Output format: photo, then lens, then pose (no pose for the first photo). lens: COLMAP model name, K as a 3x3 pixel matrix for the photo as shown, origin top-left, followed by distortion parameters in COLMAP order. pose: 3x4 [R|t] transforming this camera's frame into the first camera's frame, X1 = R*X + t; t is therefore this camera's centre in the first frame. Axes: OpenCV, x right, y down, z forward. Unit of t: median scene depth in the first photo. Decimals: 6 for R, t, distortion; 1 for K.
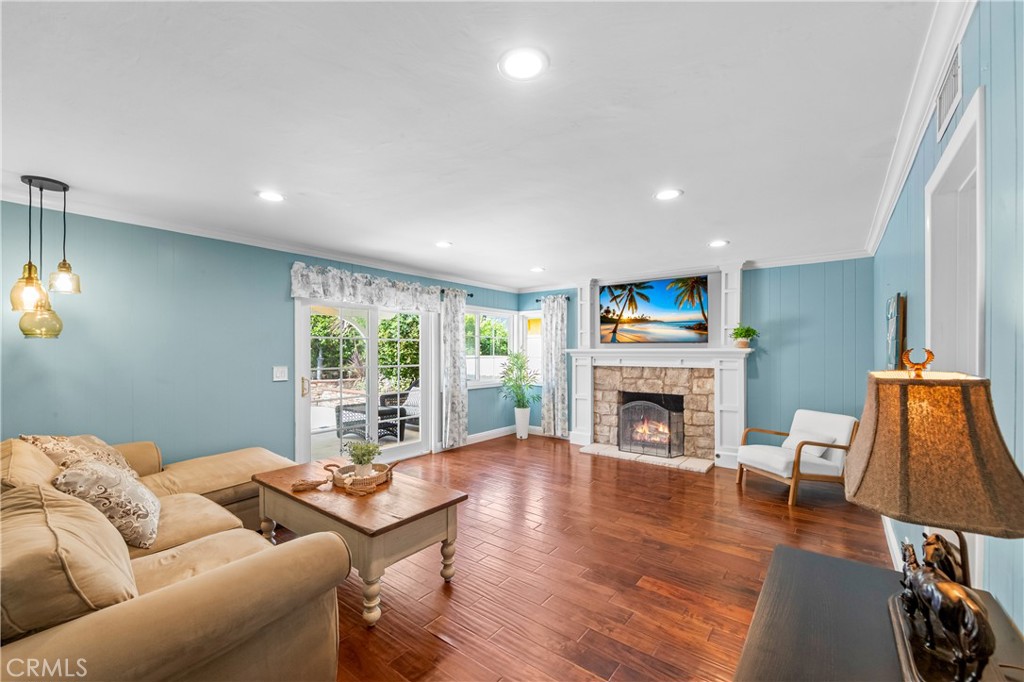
lens RADIAL K [[418.2, 0, 512.5], [0, 418.2, 347.1], [0, 0, 1]] dist [-0.003572, -0.000211]
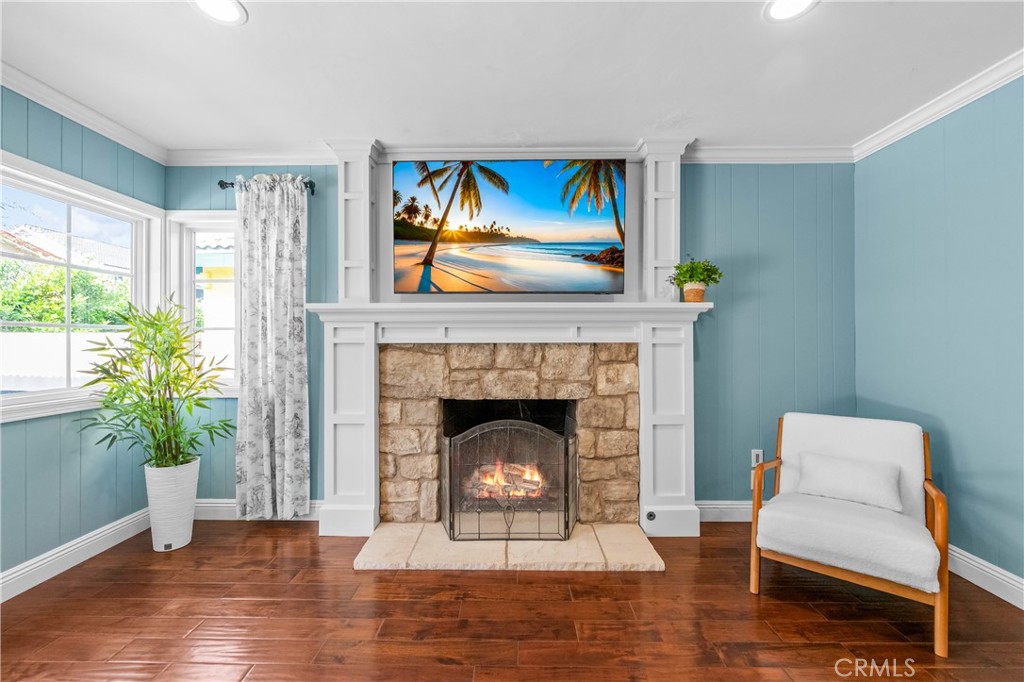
lens RADIAL K [[418.2, 0, 514.5], [0, 418.2, 340.4], [0, 0, 1]] dist [-0.003572, -0.000211]
pose [[0.800363, -0.002371, 0.599511, 0.048650], [-0.003173, 0.999961, 0.008192, 0.037828], [-0.599507, -0.008459, 0.800325, 0.585185]]
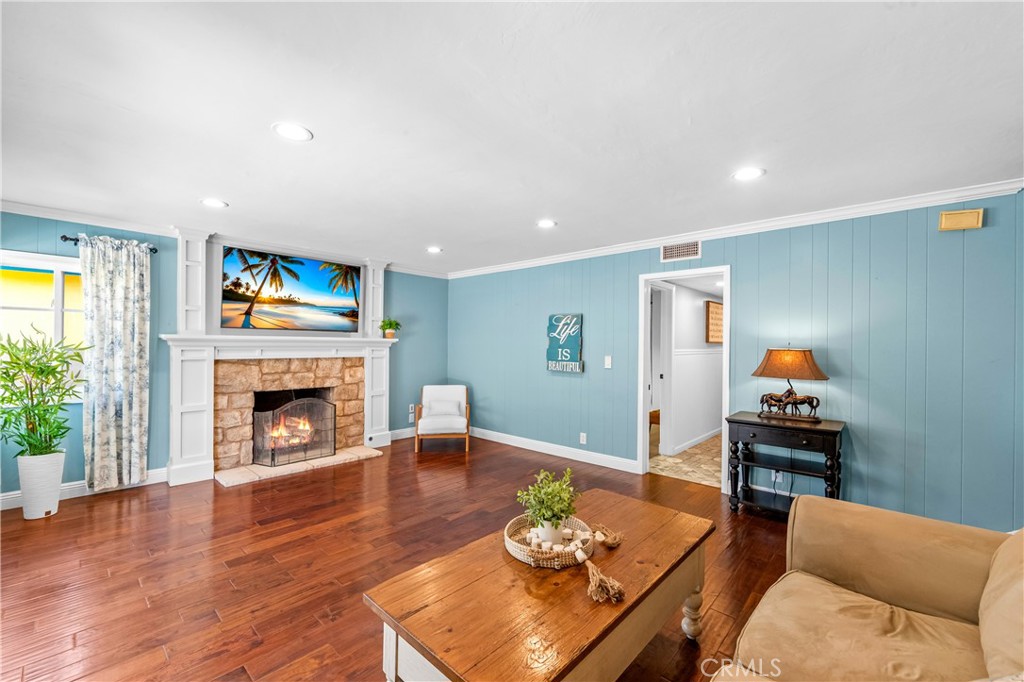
lens RADIAL K [[418.2, 0, 511.8], [0, 418.2, 342.8], [0, 0, 1]] dist [-0.003572, -0.000211]
pose [[0.089802, 0.004091, 0.995951, -0.452097], [-0.019601, 0.999805, -0.002339, 0.009096], [-0.995767, -0.019312, 0.089865, 0.462169]]
